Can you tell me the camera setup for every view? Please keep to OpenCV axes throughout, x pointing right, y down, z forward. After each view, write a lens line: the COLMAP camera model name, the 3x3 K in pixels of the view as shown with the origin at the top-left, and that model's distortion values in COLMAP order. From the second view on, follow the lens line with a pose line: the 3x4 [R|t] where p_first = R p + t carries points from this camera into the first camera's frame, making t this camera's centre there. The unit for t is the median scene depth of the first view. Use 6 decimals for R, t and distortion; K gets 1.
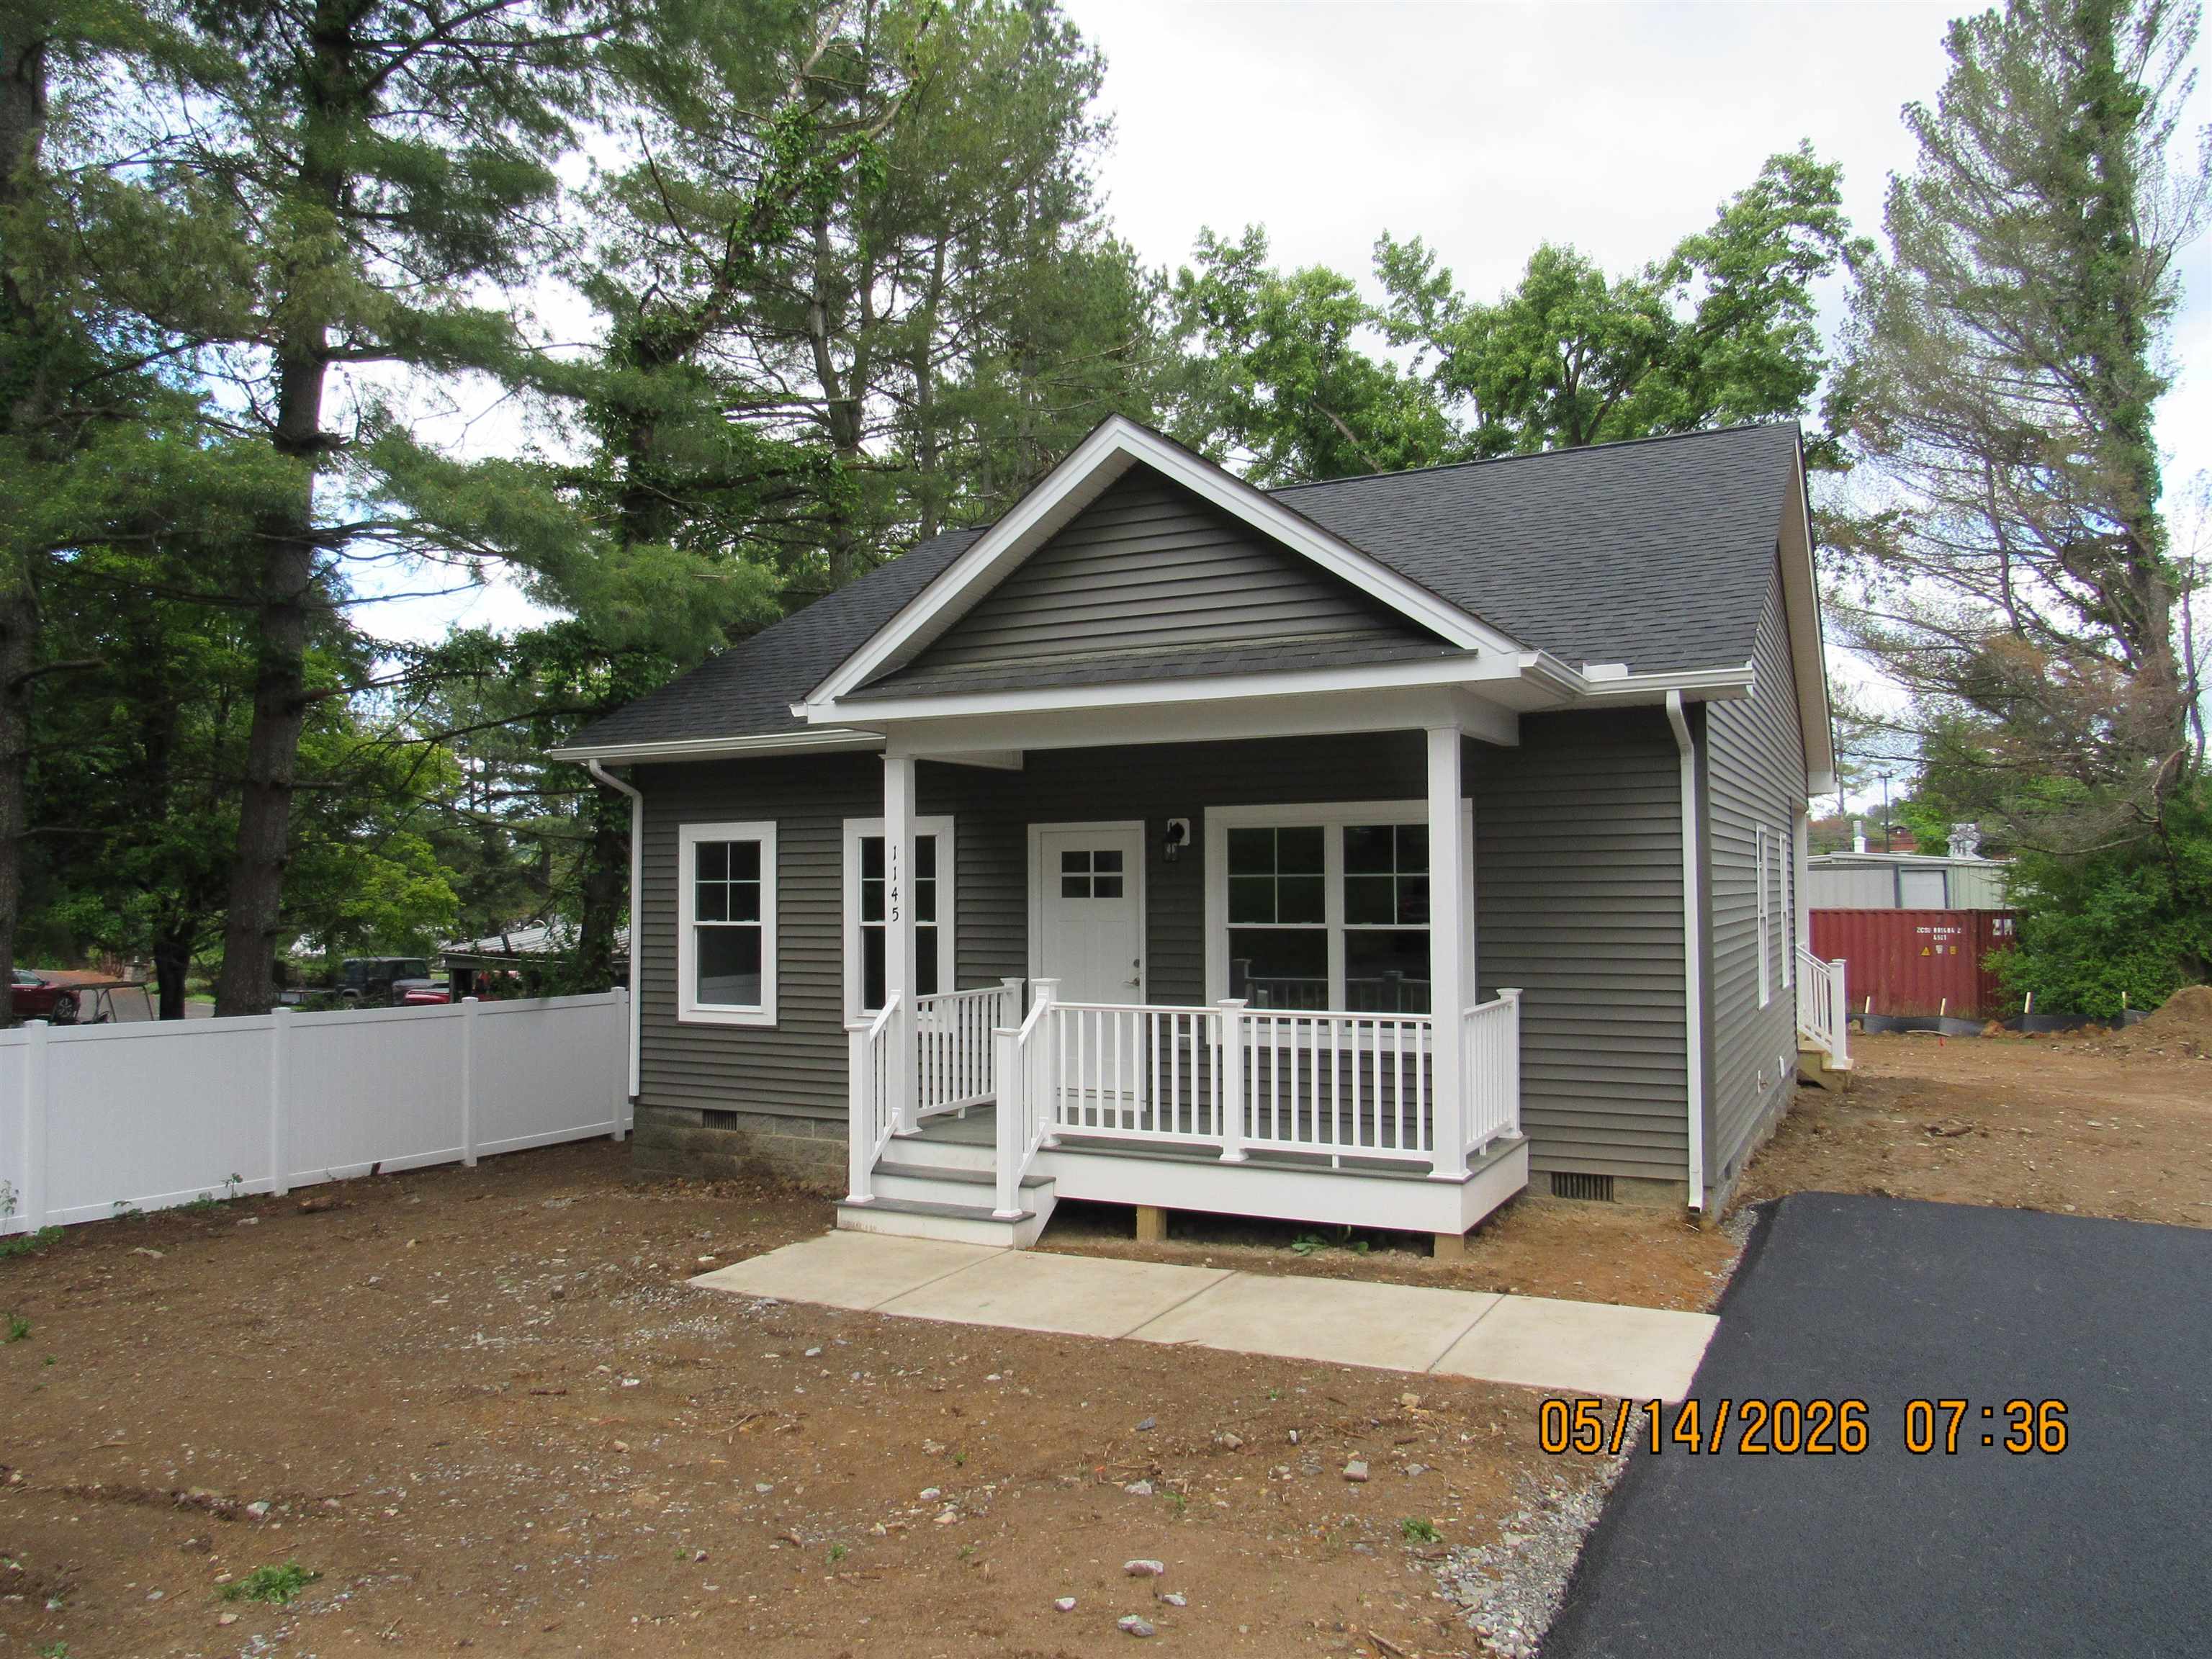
lens RADIAL K [[1577.5, 0, 1114.4], [0, 1577.5, 831.4], [0, 0, 1]] dist [-0.025072, 0.000079]
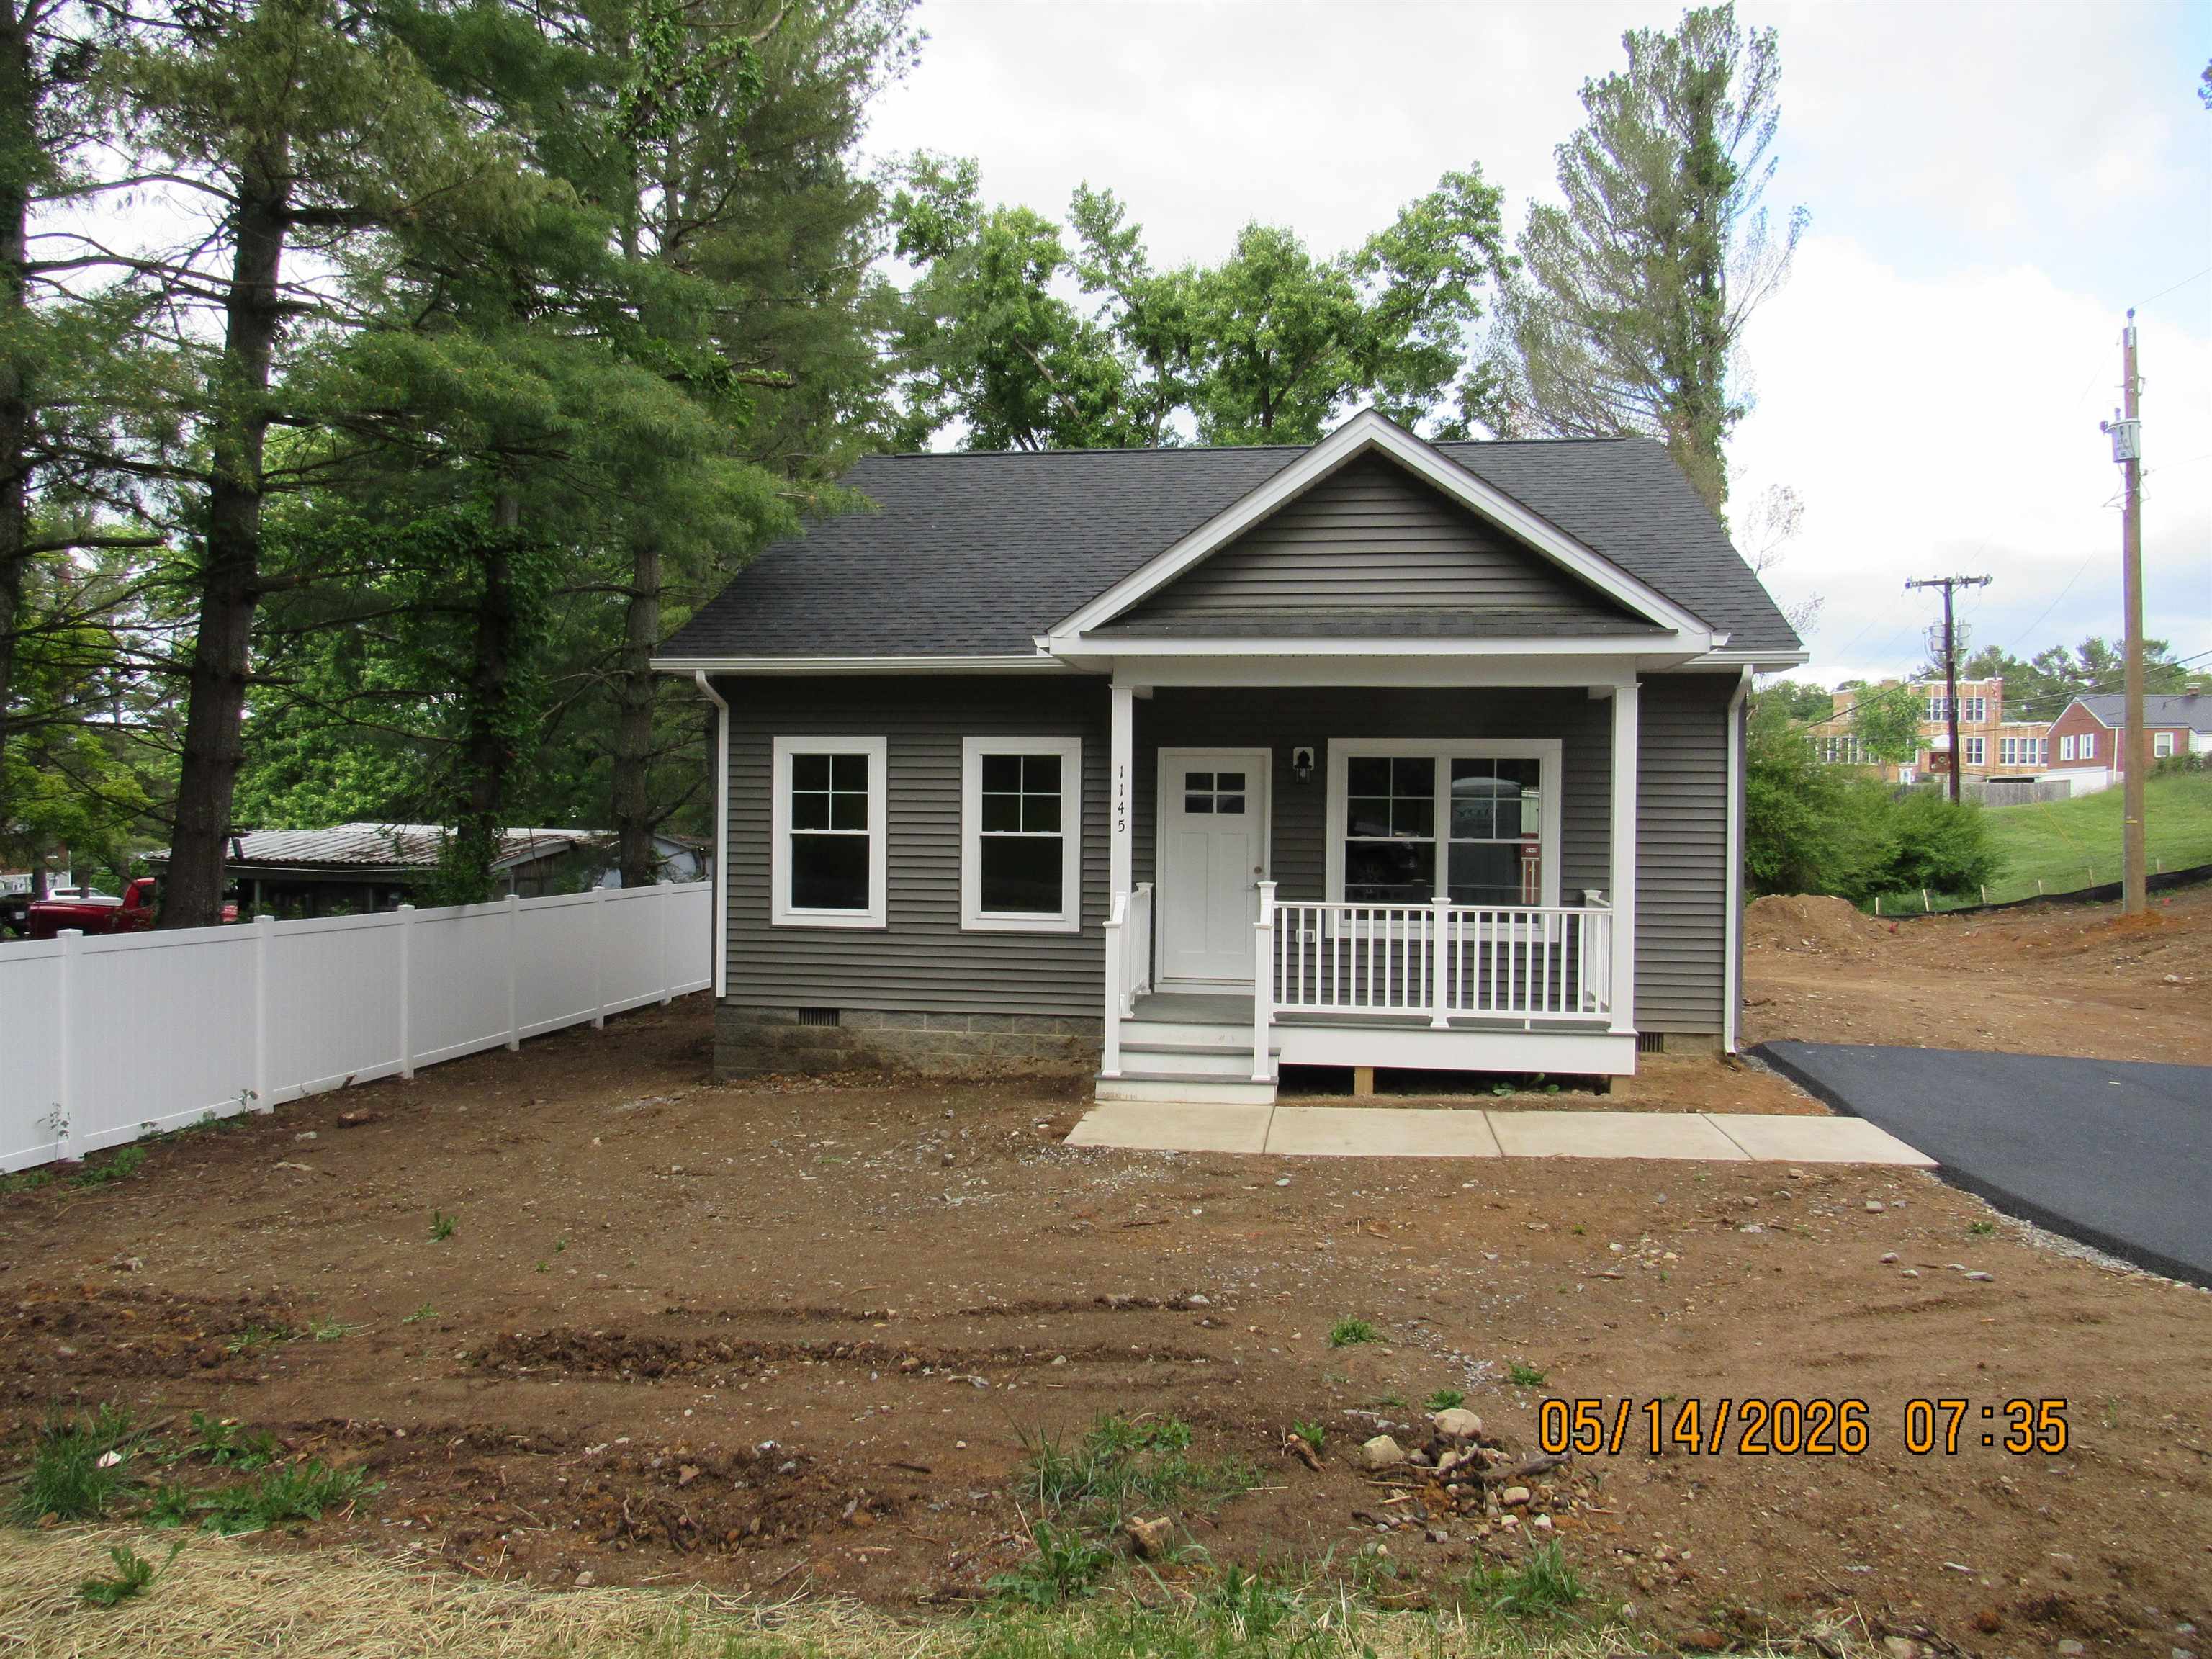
lens RADIAL K [[1573.4, 0, 1108.0], [0, 1573.4, 839.9], [0, 0, 1]] dist [-0.041044, -0.002383]
pose [[0.944903, 0.009819, 0.327204, -0.416181], [-0.029328, 0.998070, 0.054741, 0.000673], [-0.326035, -0.061321, 0.943367, -0.054343]]
